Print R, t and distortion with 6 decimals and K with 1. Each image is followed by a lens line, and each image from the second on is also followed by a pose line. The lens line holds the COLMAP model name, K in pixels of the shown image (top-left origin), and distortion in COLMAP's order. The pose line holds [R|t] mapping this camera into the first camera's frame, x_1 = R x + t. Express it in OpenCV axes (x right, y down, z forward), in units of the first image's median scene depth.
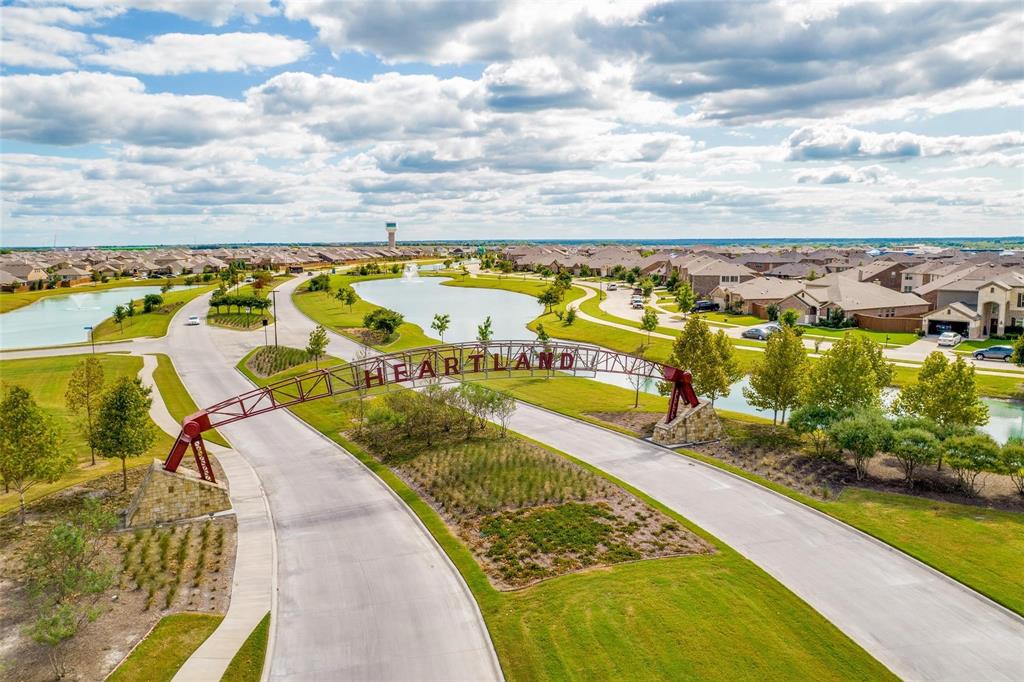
lens RADIAL K [[481.7, 0, 519.1], [0, 481.7, 344.6], [0, 0, 1]] dist [-0.008227, 0.008668]
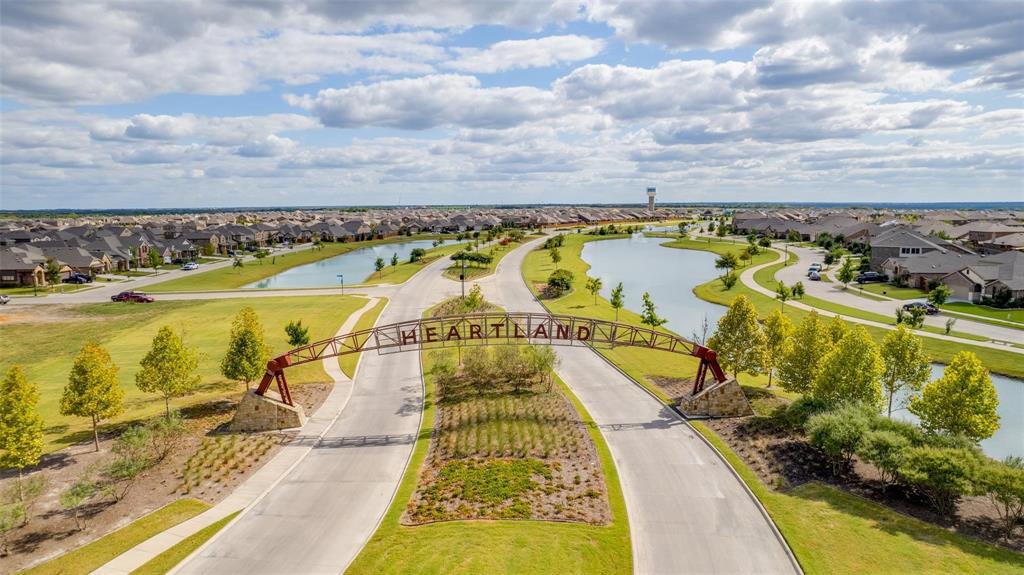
lens RADIAL K [[410.9, 0, 509.3], [0, 410.9, 292.2], [0, 0, 1]] dist [0.000608, 0.003797]
pose [[0.978539, 0.044994, -0.201091, -0.417963], [-0.053789, 0.997810, -0.038486, 0.059309], [0.198919, 0.048476, 0.978816, -0.035494]]
